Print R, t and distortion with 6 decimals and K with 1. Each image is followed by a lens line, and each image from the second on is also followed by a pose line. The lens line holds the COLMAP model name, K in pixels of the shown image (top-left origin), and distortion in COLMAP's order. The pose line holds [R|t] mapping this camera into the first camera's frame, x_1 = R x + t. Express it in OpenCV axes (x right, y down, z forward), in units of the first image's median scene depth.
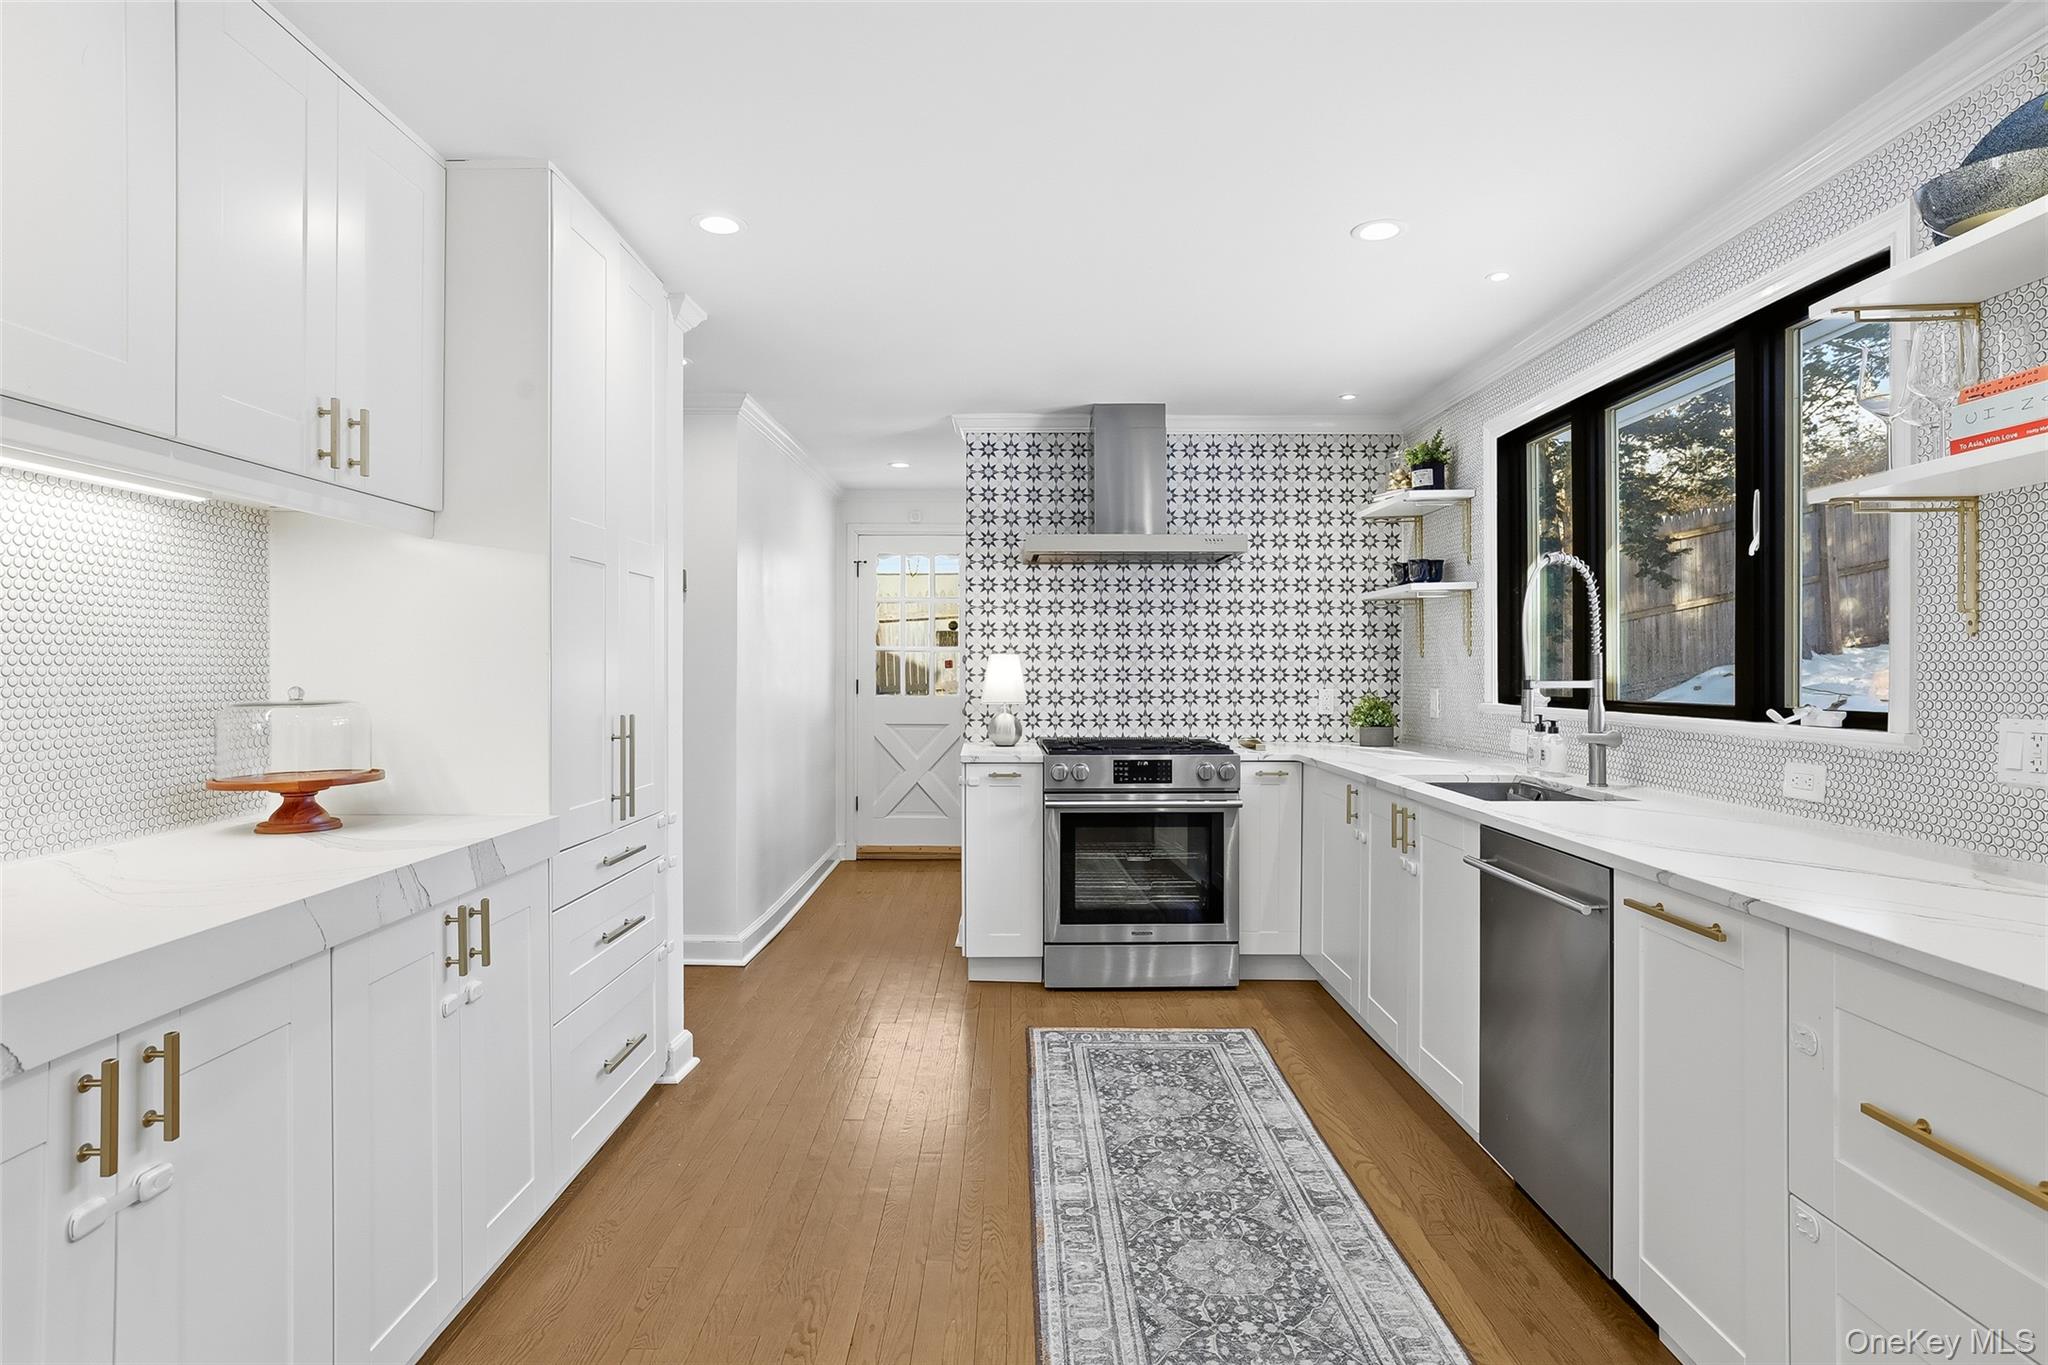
lens RADIAL K [[1091.2, 0, 1009.8], [0, 1091.2, 665.5], [0, 0, 1]] dist [-0.039961, 0.032096]
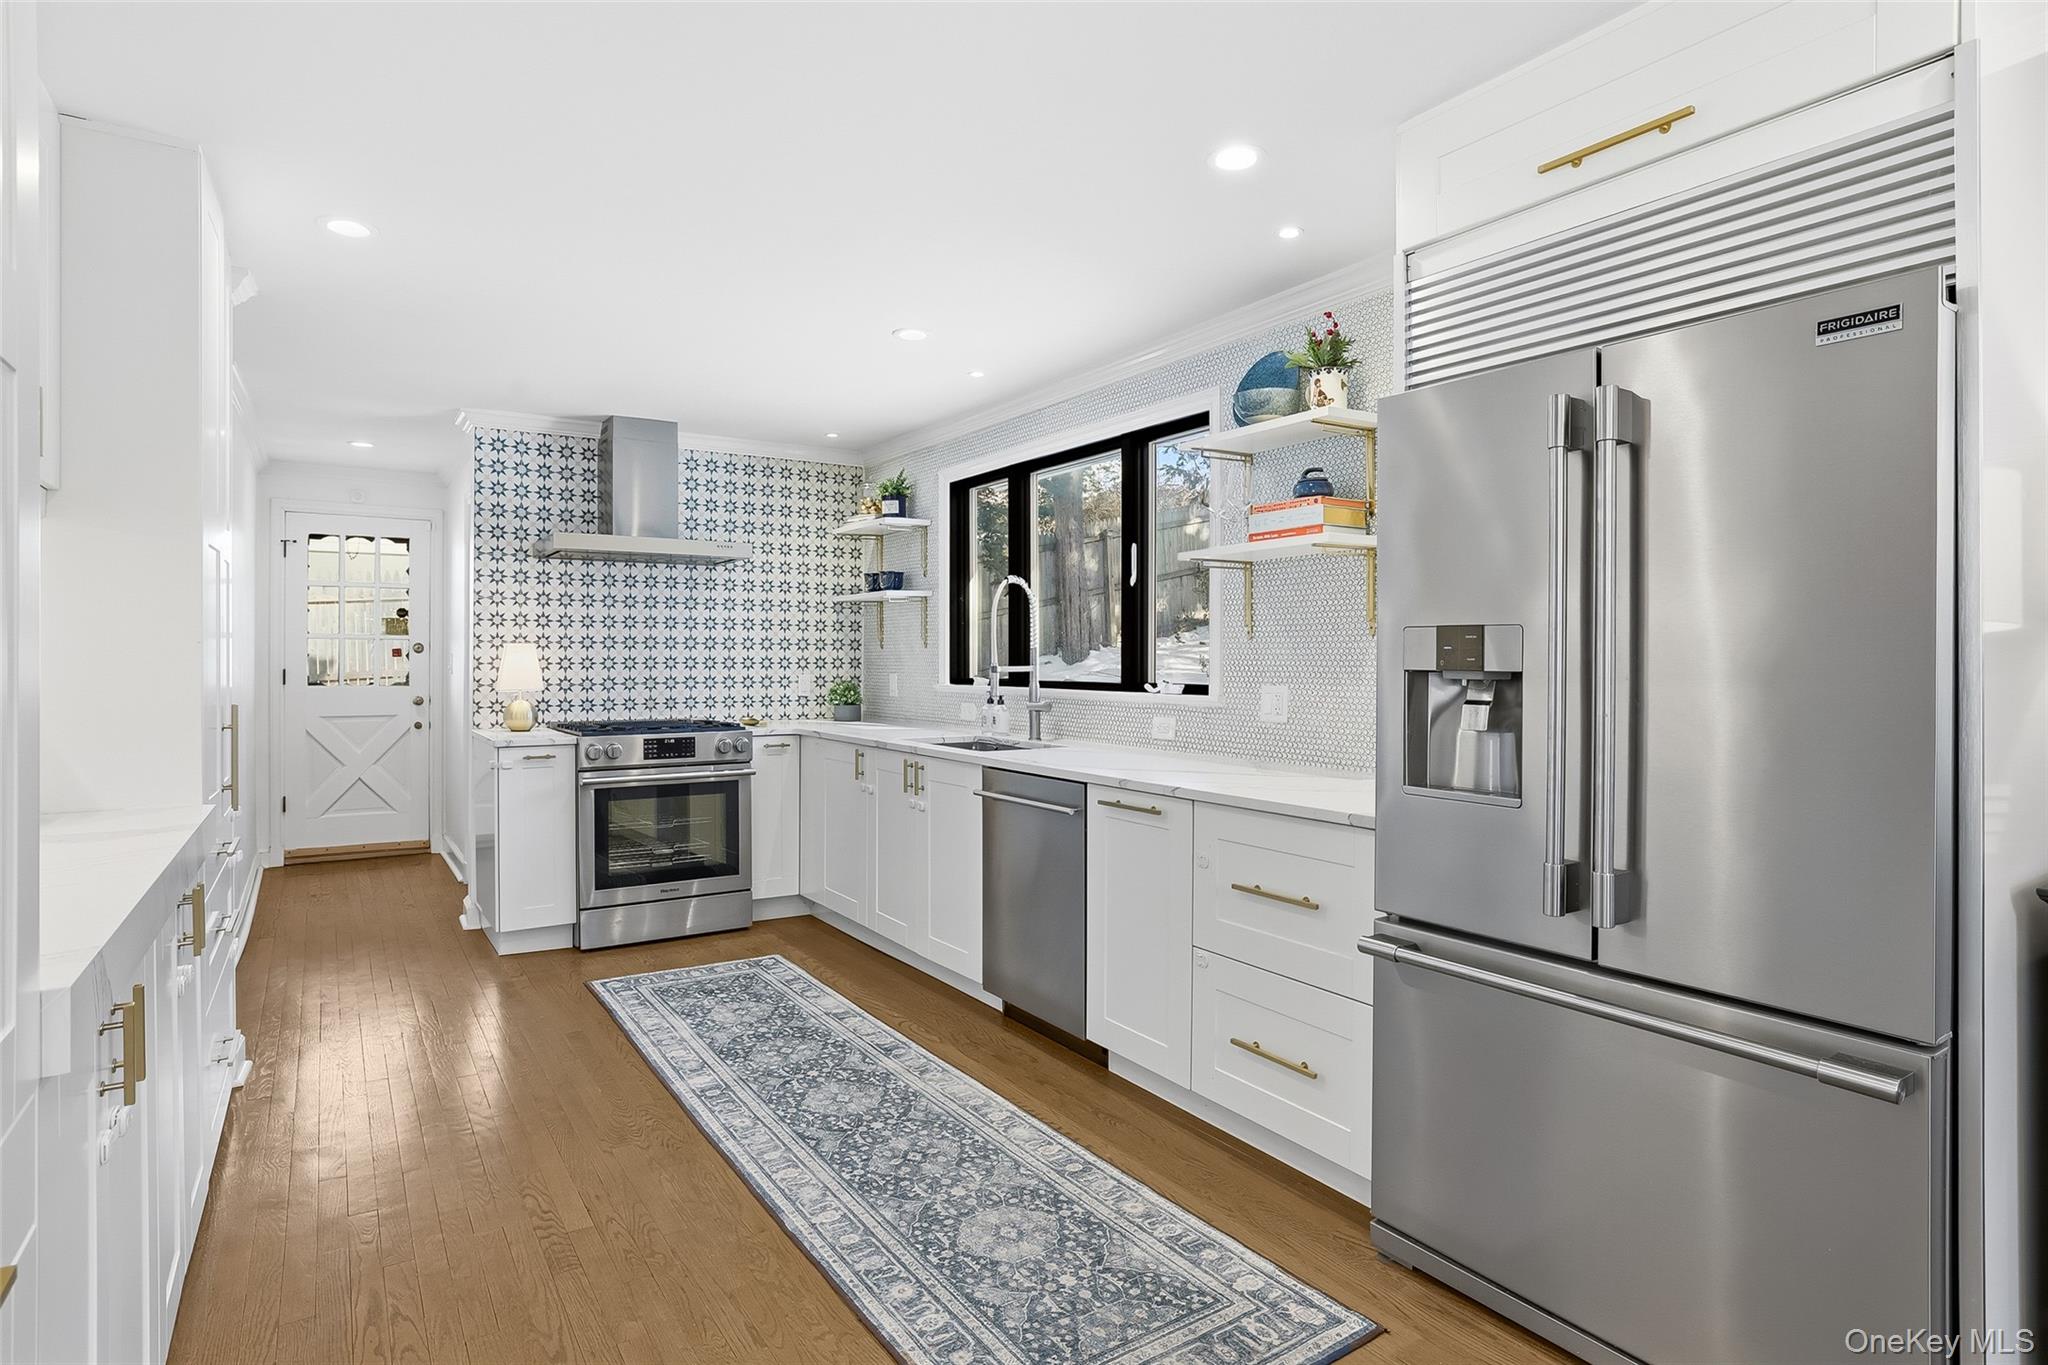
lens RADIAL K [[1065.3, 0, 1009.7], [0, 1065.3, 661.7], [0, 0, 1]] dist [-0.039767, -0.000099]
pose [[0.837138, -0.001165, 0.546990, -0.160124], [-0.002687, 0.999977, 0.006241, -0.000603], [-0.546985, -0.006694, 0.837116, -0.101871]]
